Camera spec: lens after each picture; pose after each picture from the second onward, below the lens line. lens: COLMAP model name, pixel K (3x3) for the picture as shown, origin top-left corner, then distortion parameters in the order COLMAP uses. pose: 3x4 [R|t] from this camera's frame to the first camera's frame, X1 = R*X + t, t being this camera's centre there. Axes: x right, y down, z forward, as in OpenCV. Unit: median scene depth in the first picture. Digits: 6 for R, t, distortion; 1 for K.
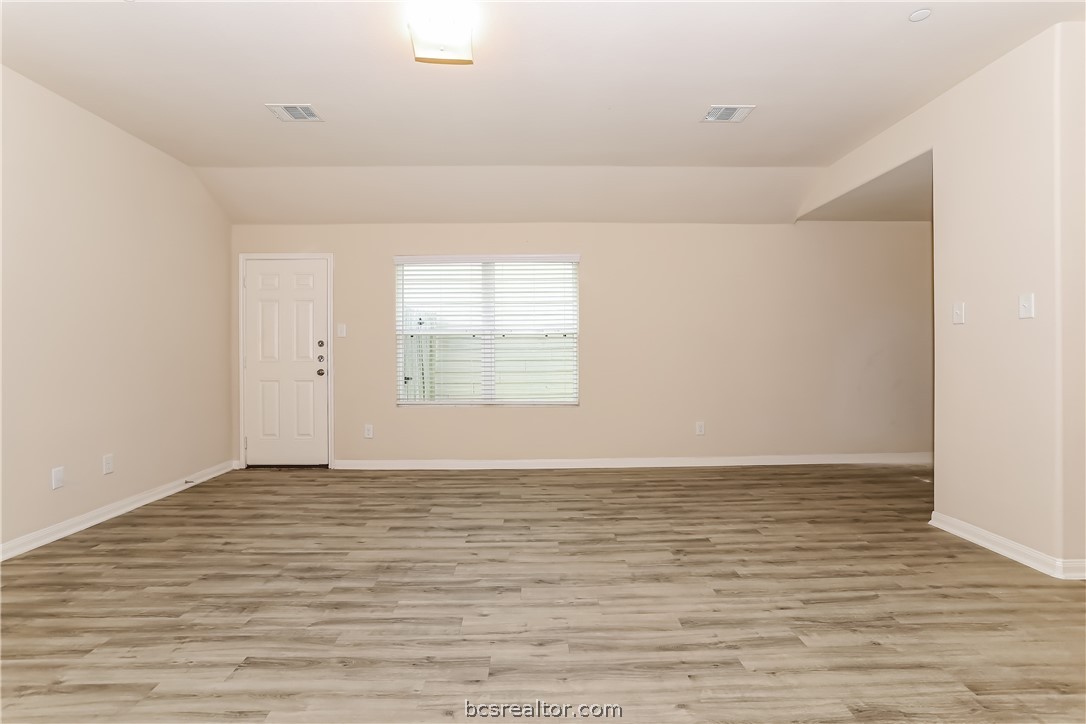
lens RADIAL K [[532.9, 0, 541.6], [0, 532.9, 357.4], [0, 0, 1]] dist [-0.043578, 0.005277]
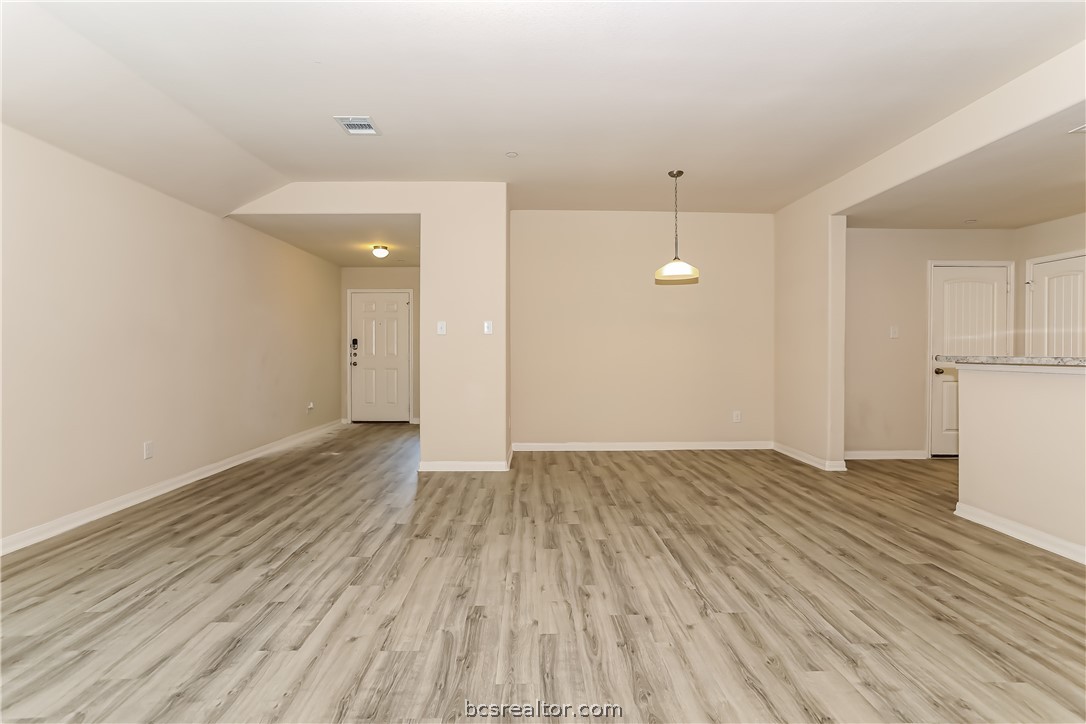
lens RADIAL K [[532.9, 0, 545.1], [0, 532.9, 356.3], [0, 0, 1]] dist [-0.043578, 0.005277]
pose [[-0.019875, -0.000731, 0.999802, -0.850612], [0.005783, 0.999983, 0.000846, 0.004114], [-0.999786, 0.005798, -0.019870, 0.798318]]
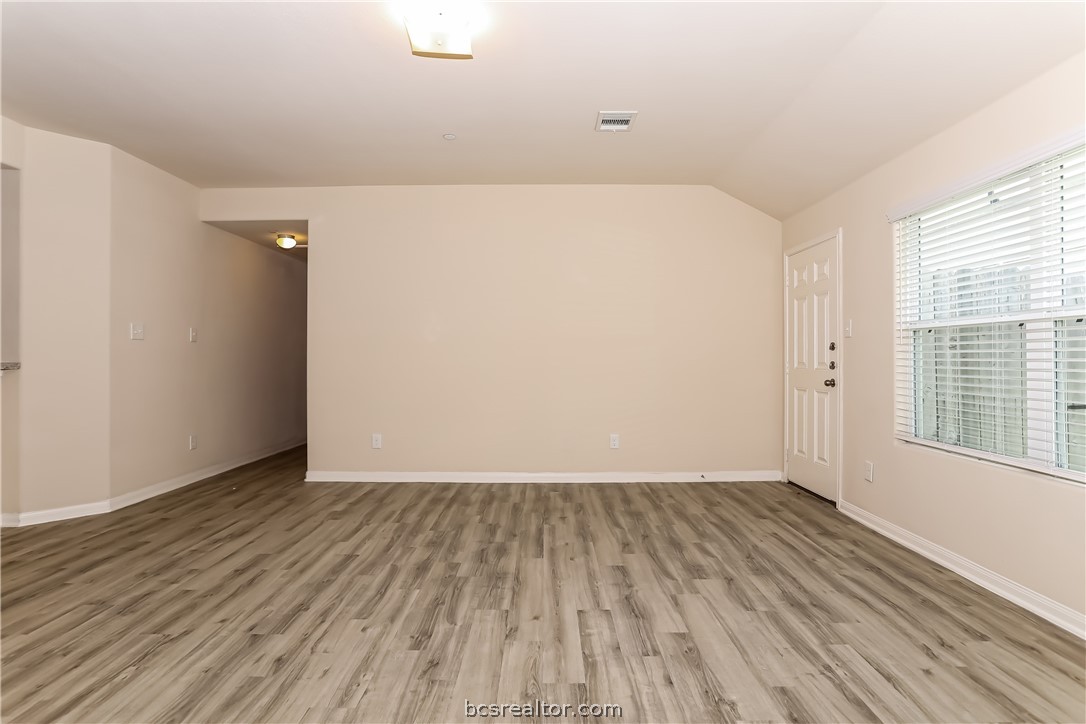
lens RADIAL K [[532.9, 0, 536.3], [0, 532.9, 361.3], [0, 0, 1]] dist [-0.043578, 0.005277]
pose [[-0.018514, 0.005505, -0.999813, 0.668043], [-0.011199, 0.999921, 0.005713, -0.005788], [0.999766, 0.011303, -0.018451, 1.058619]]
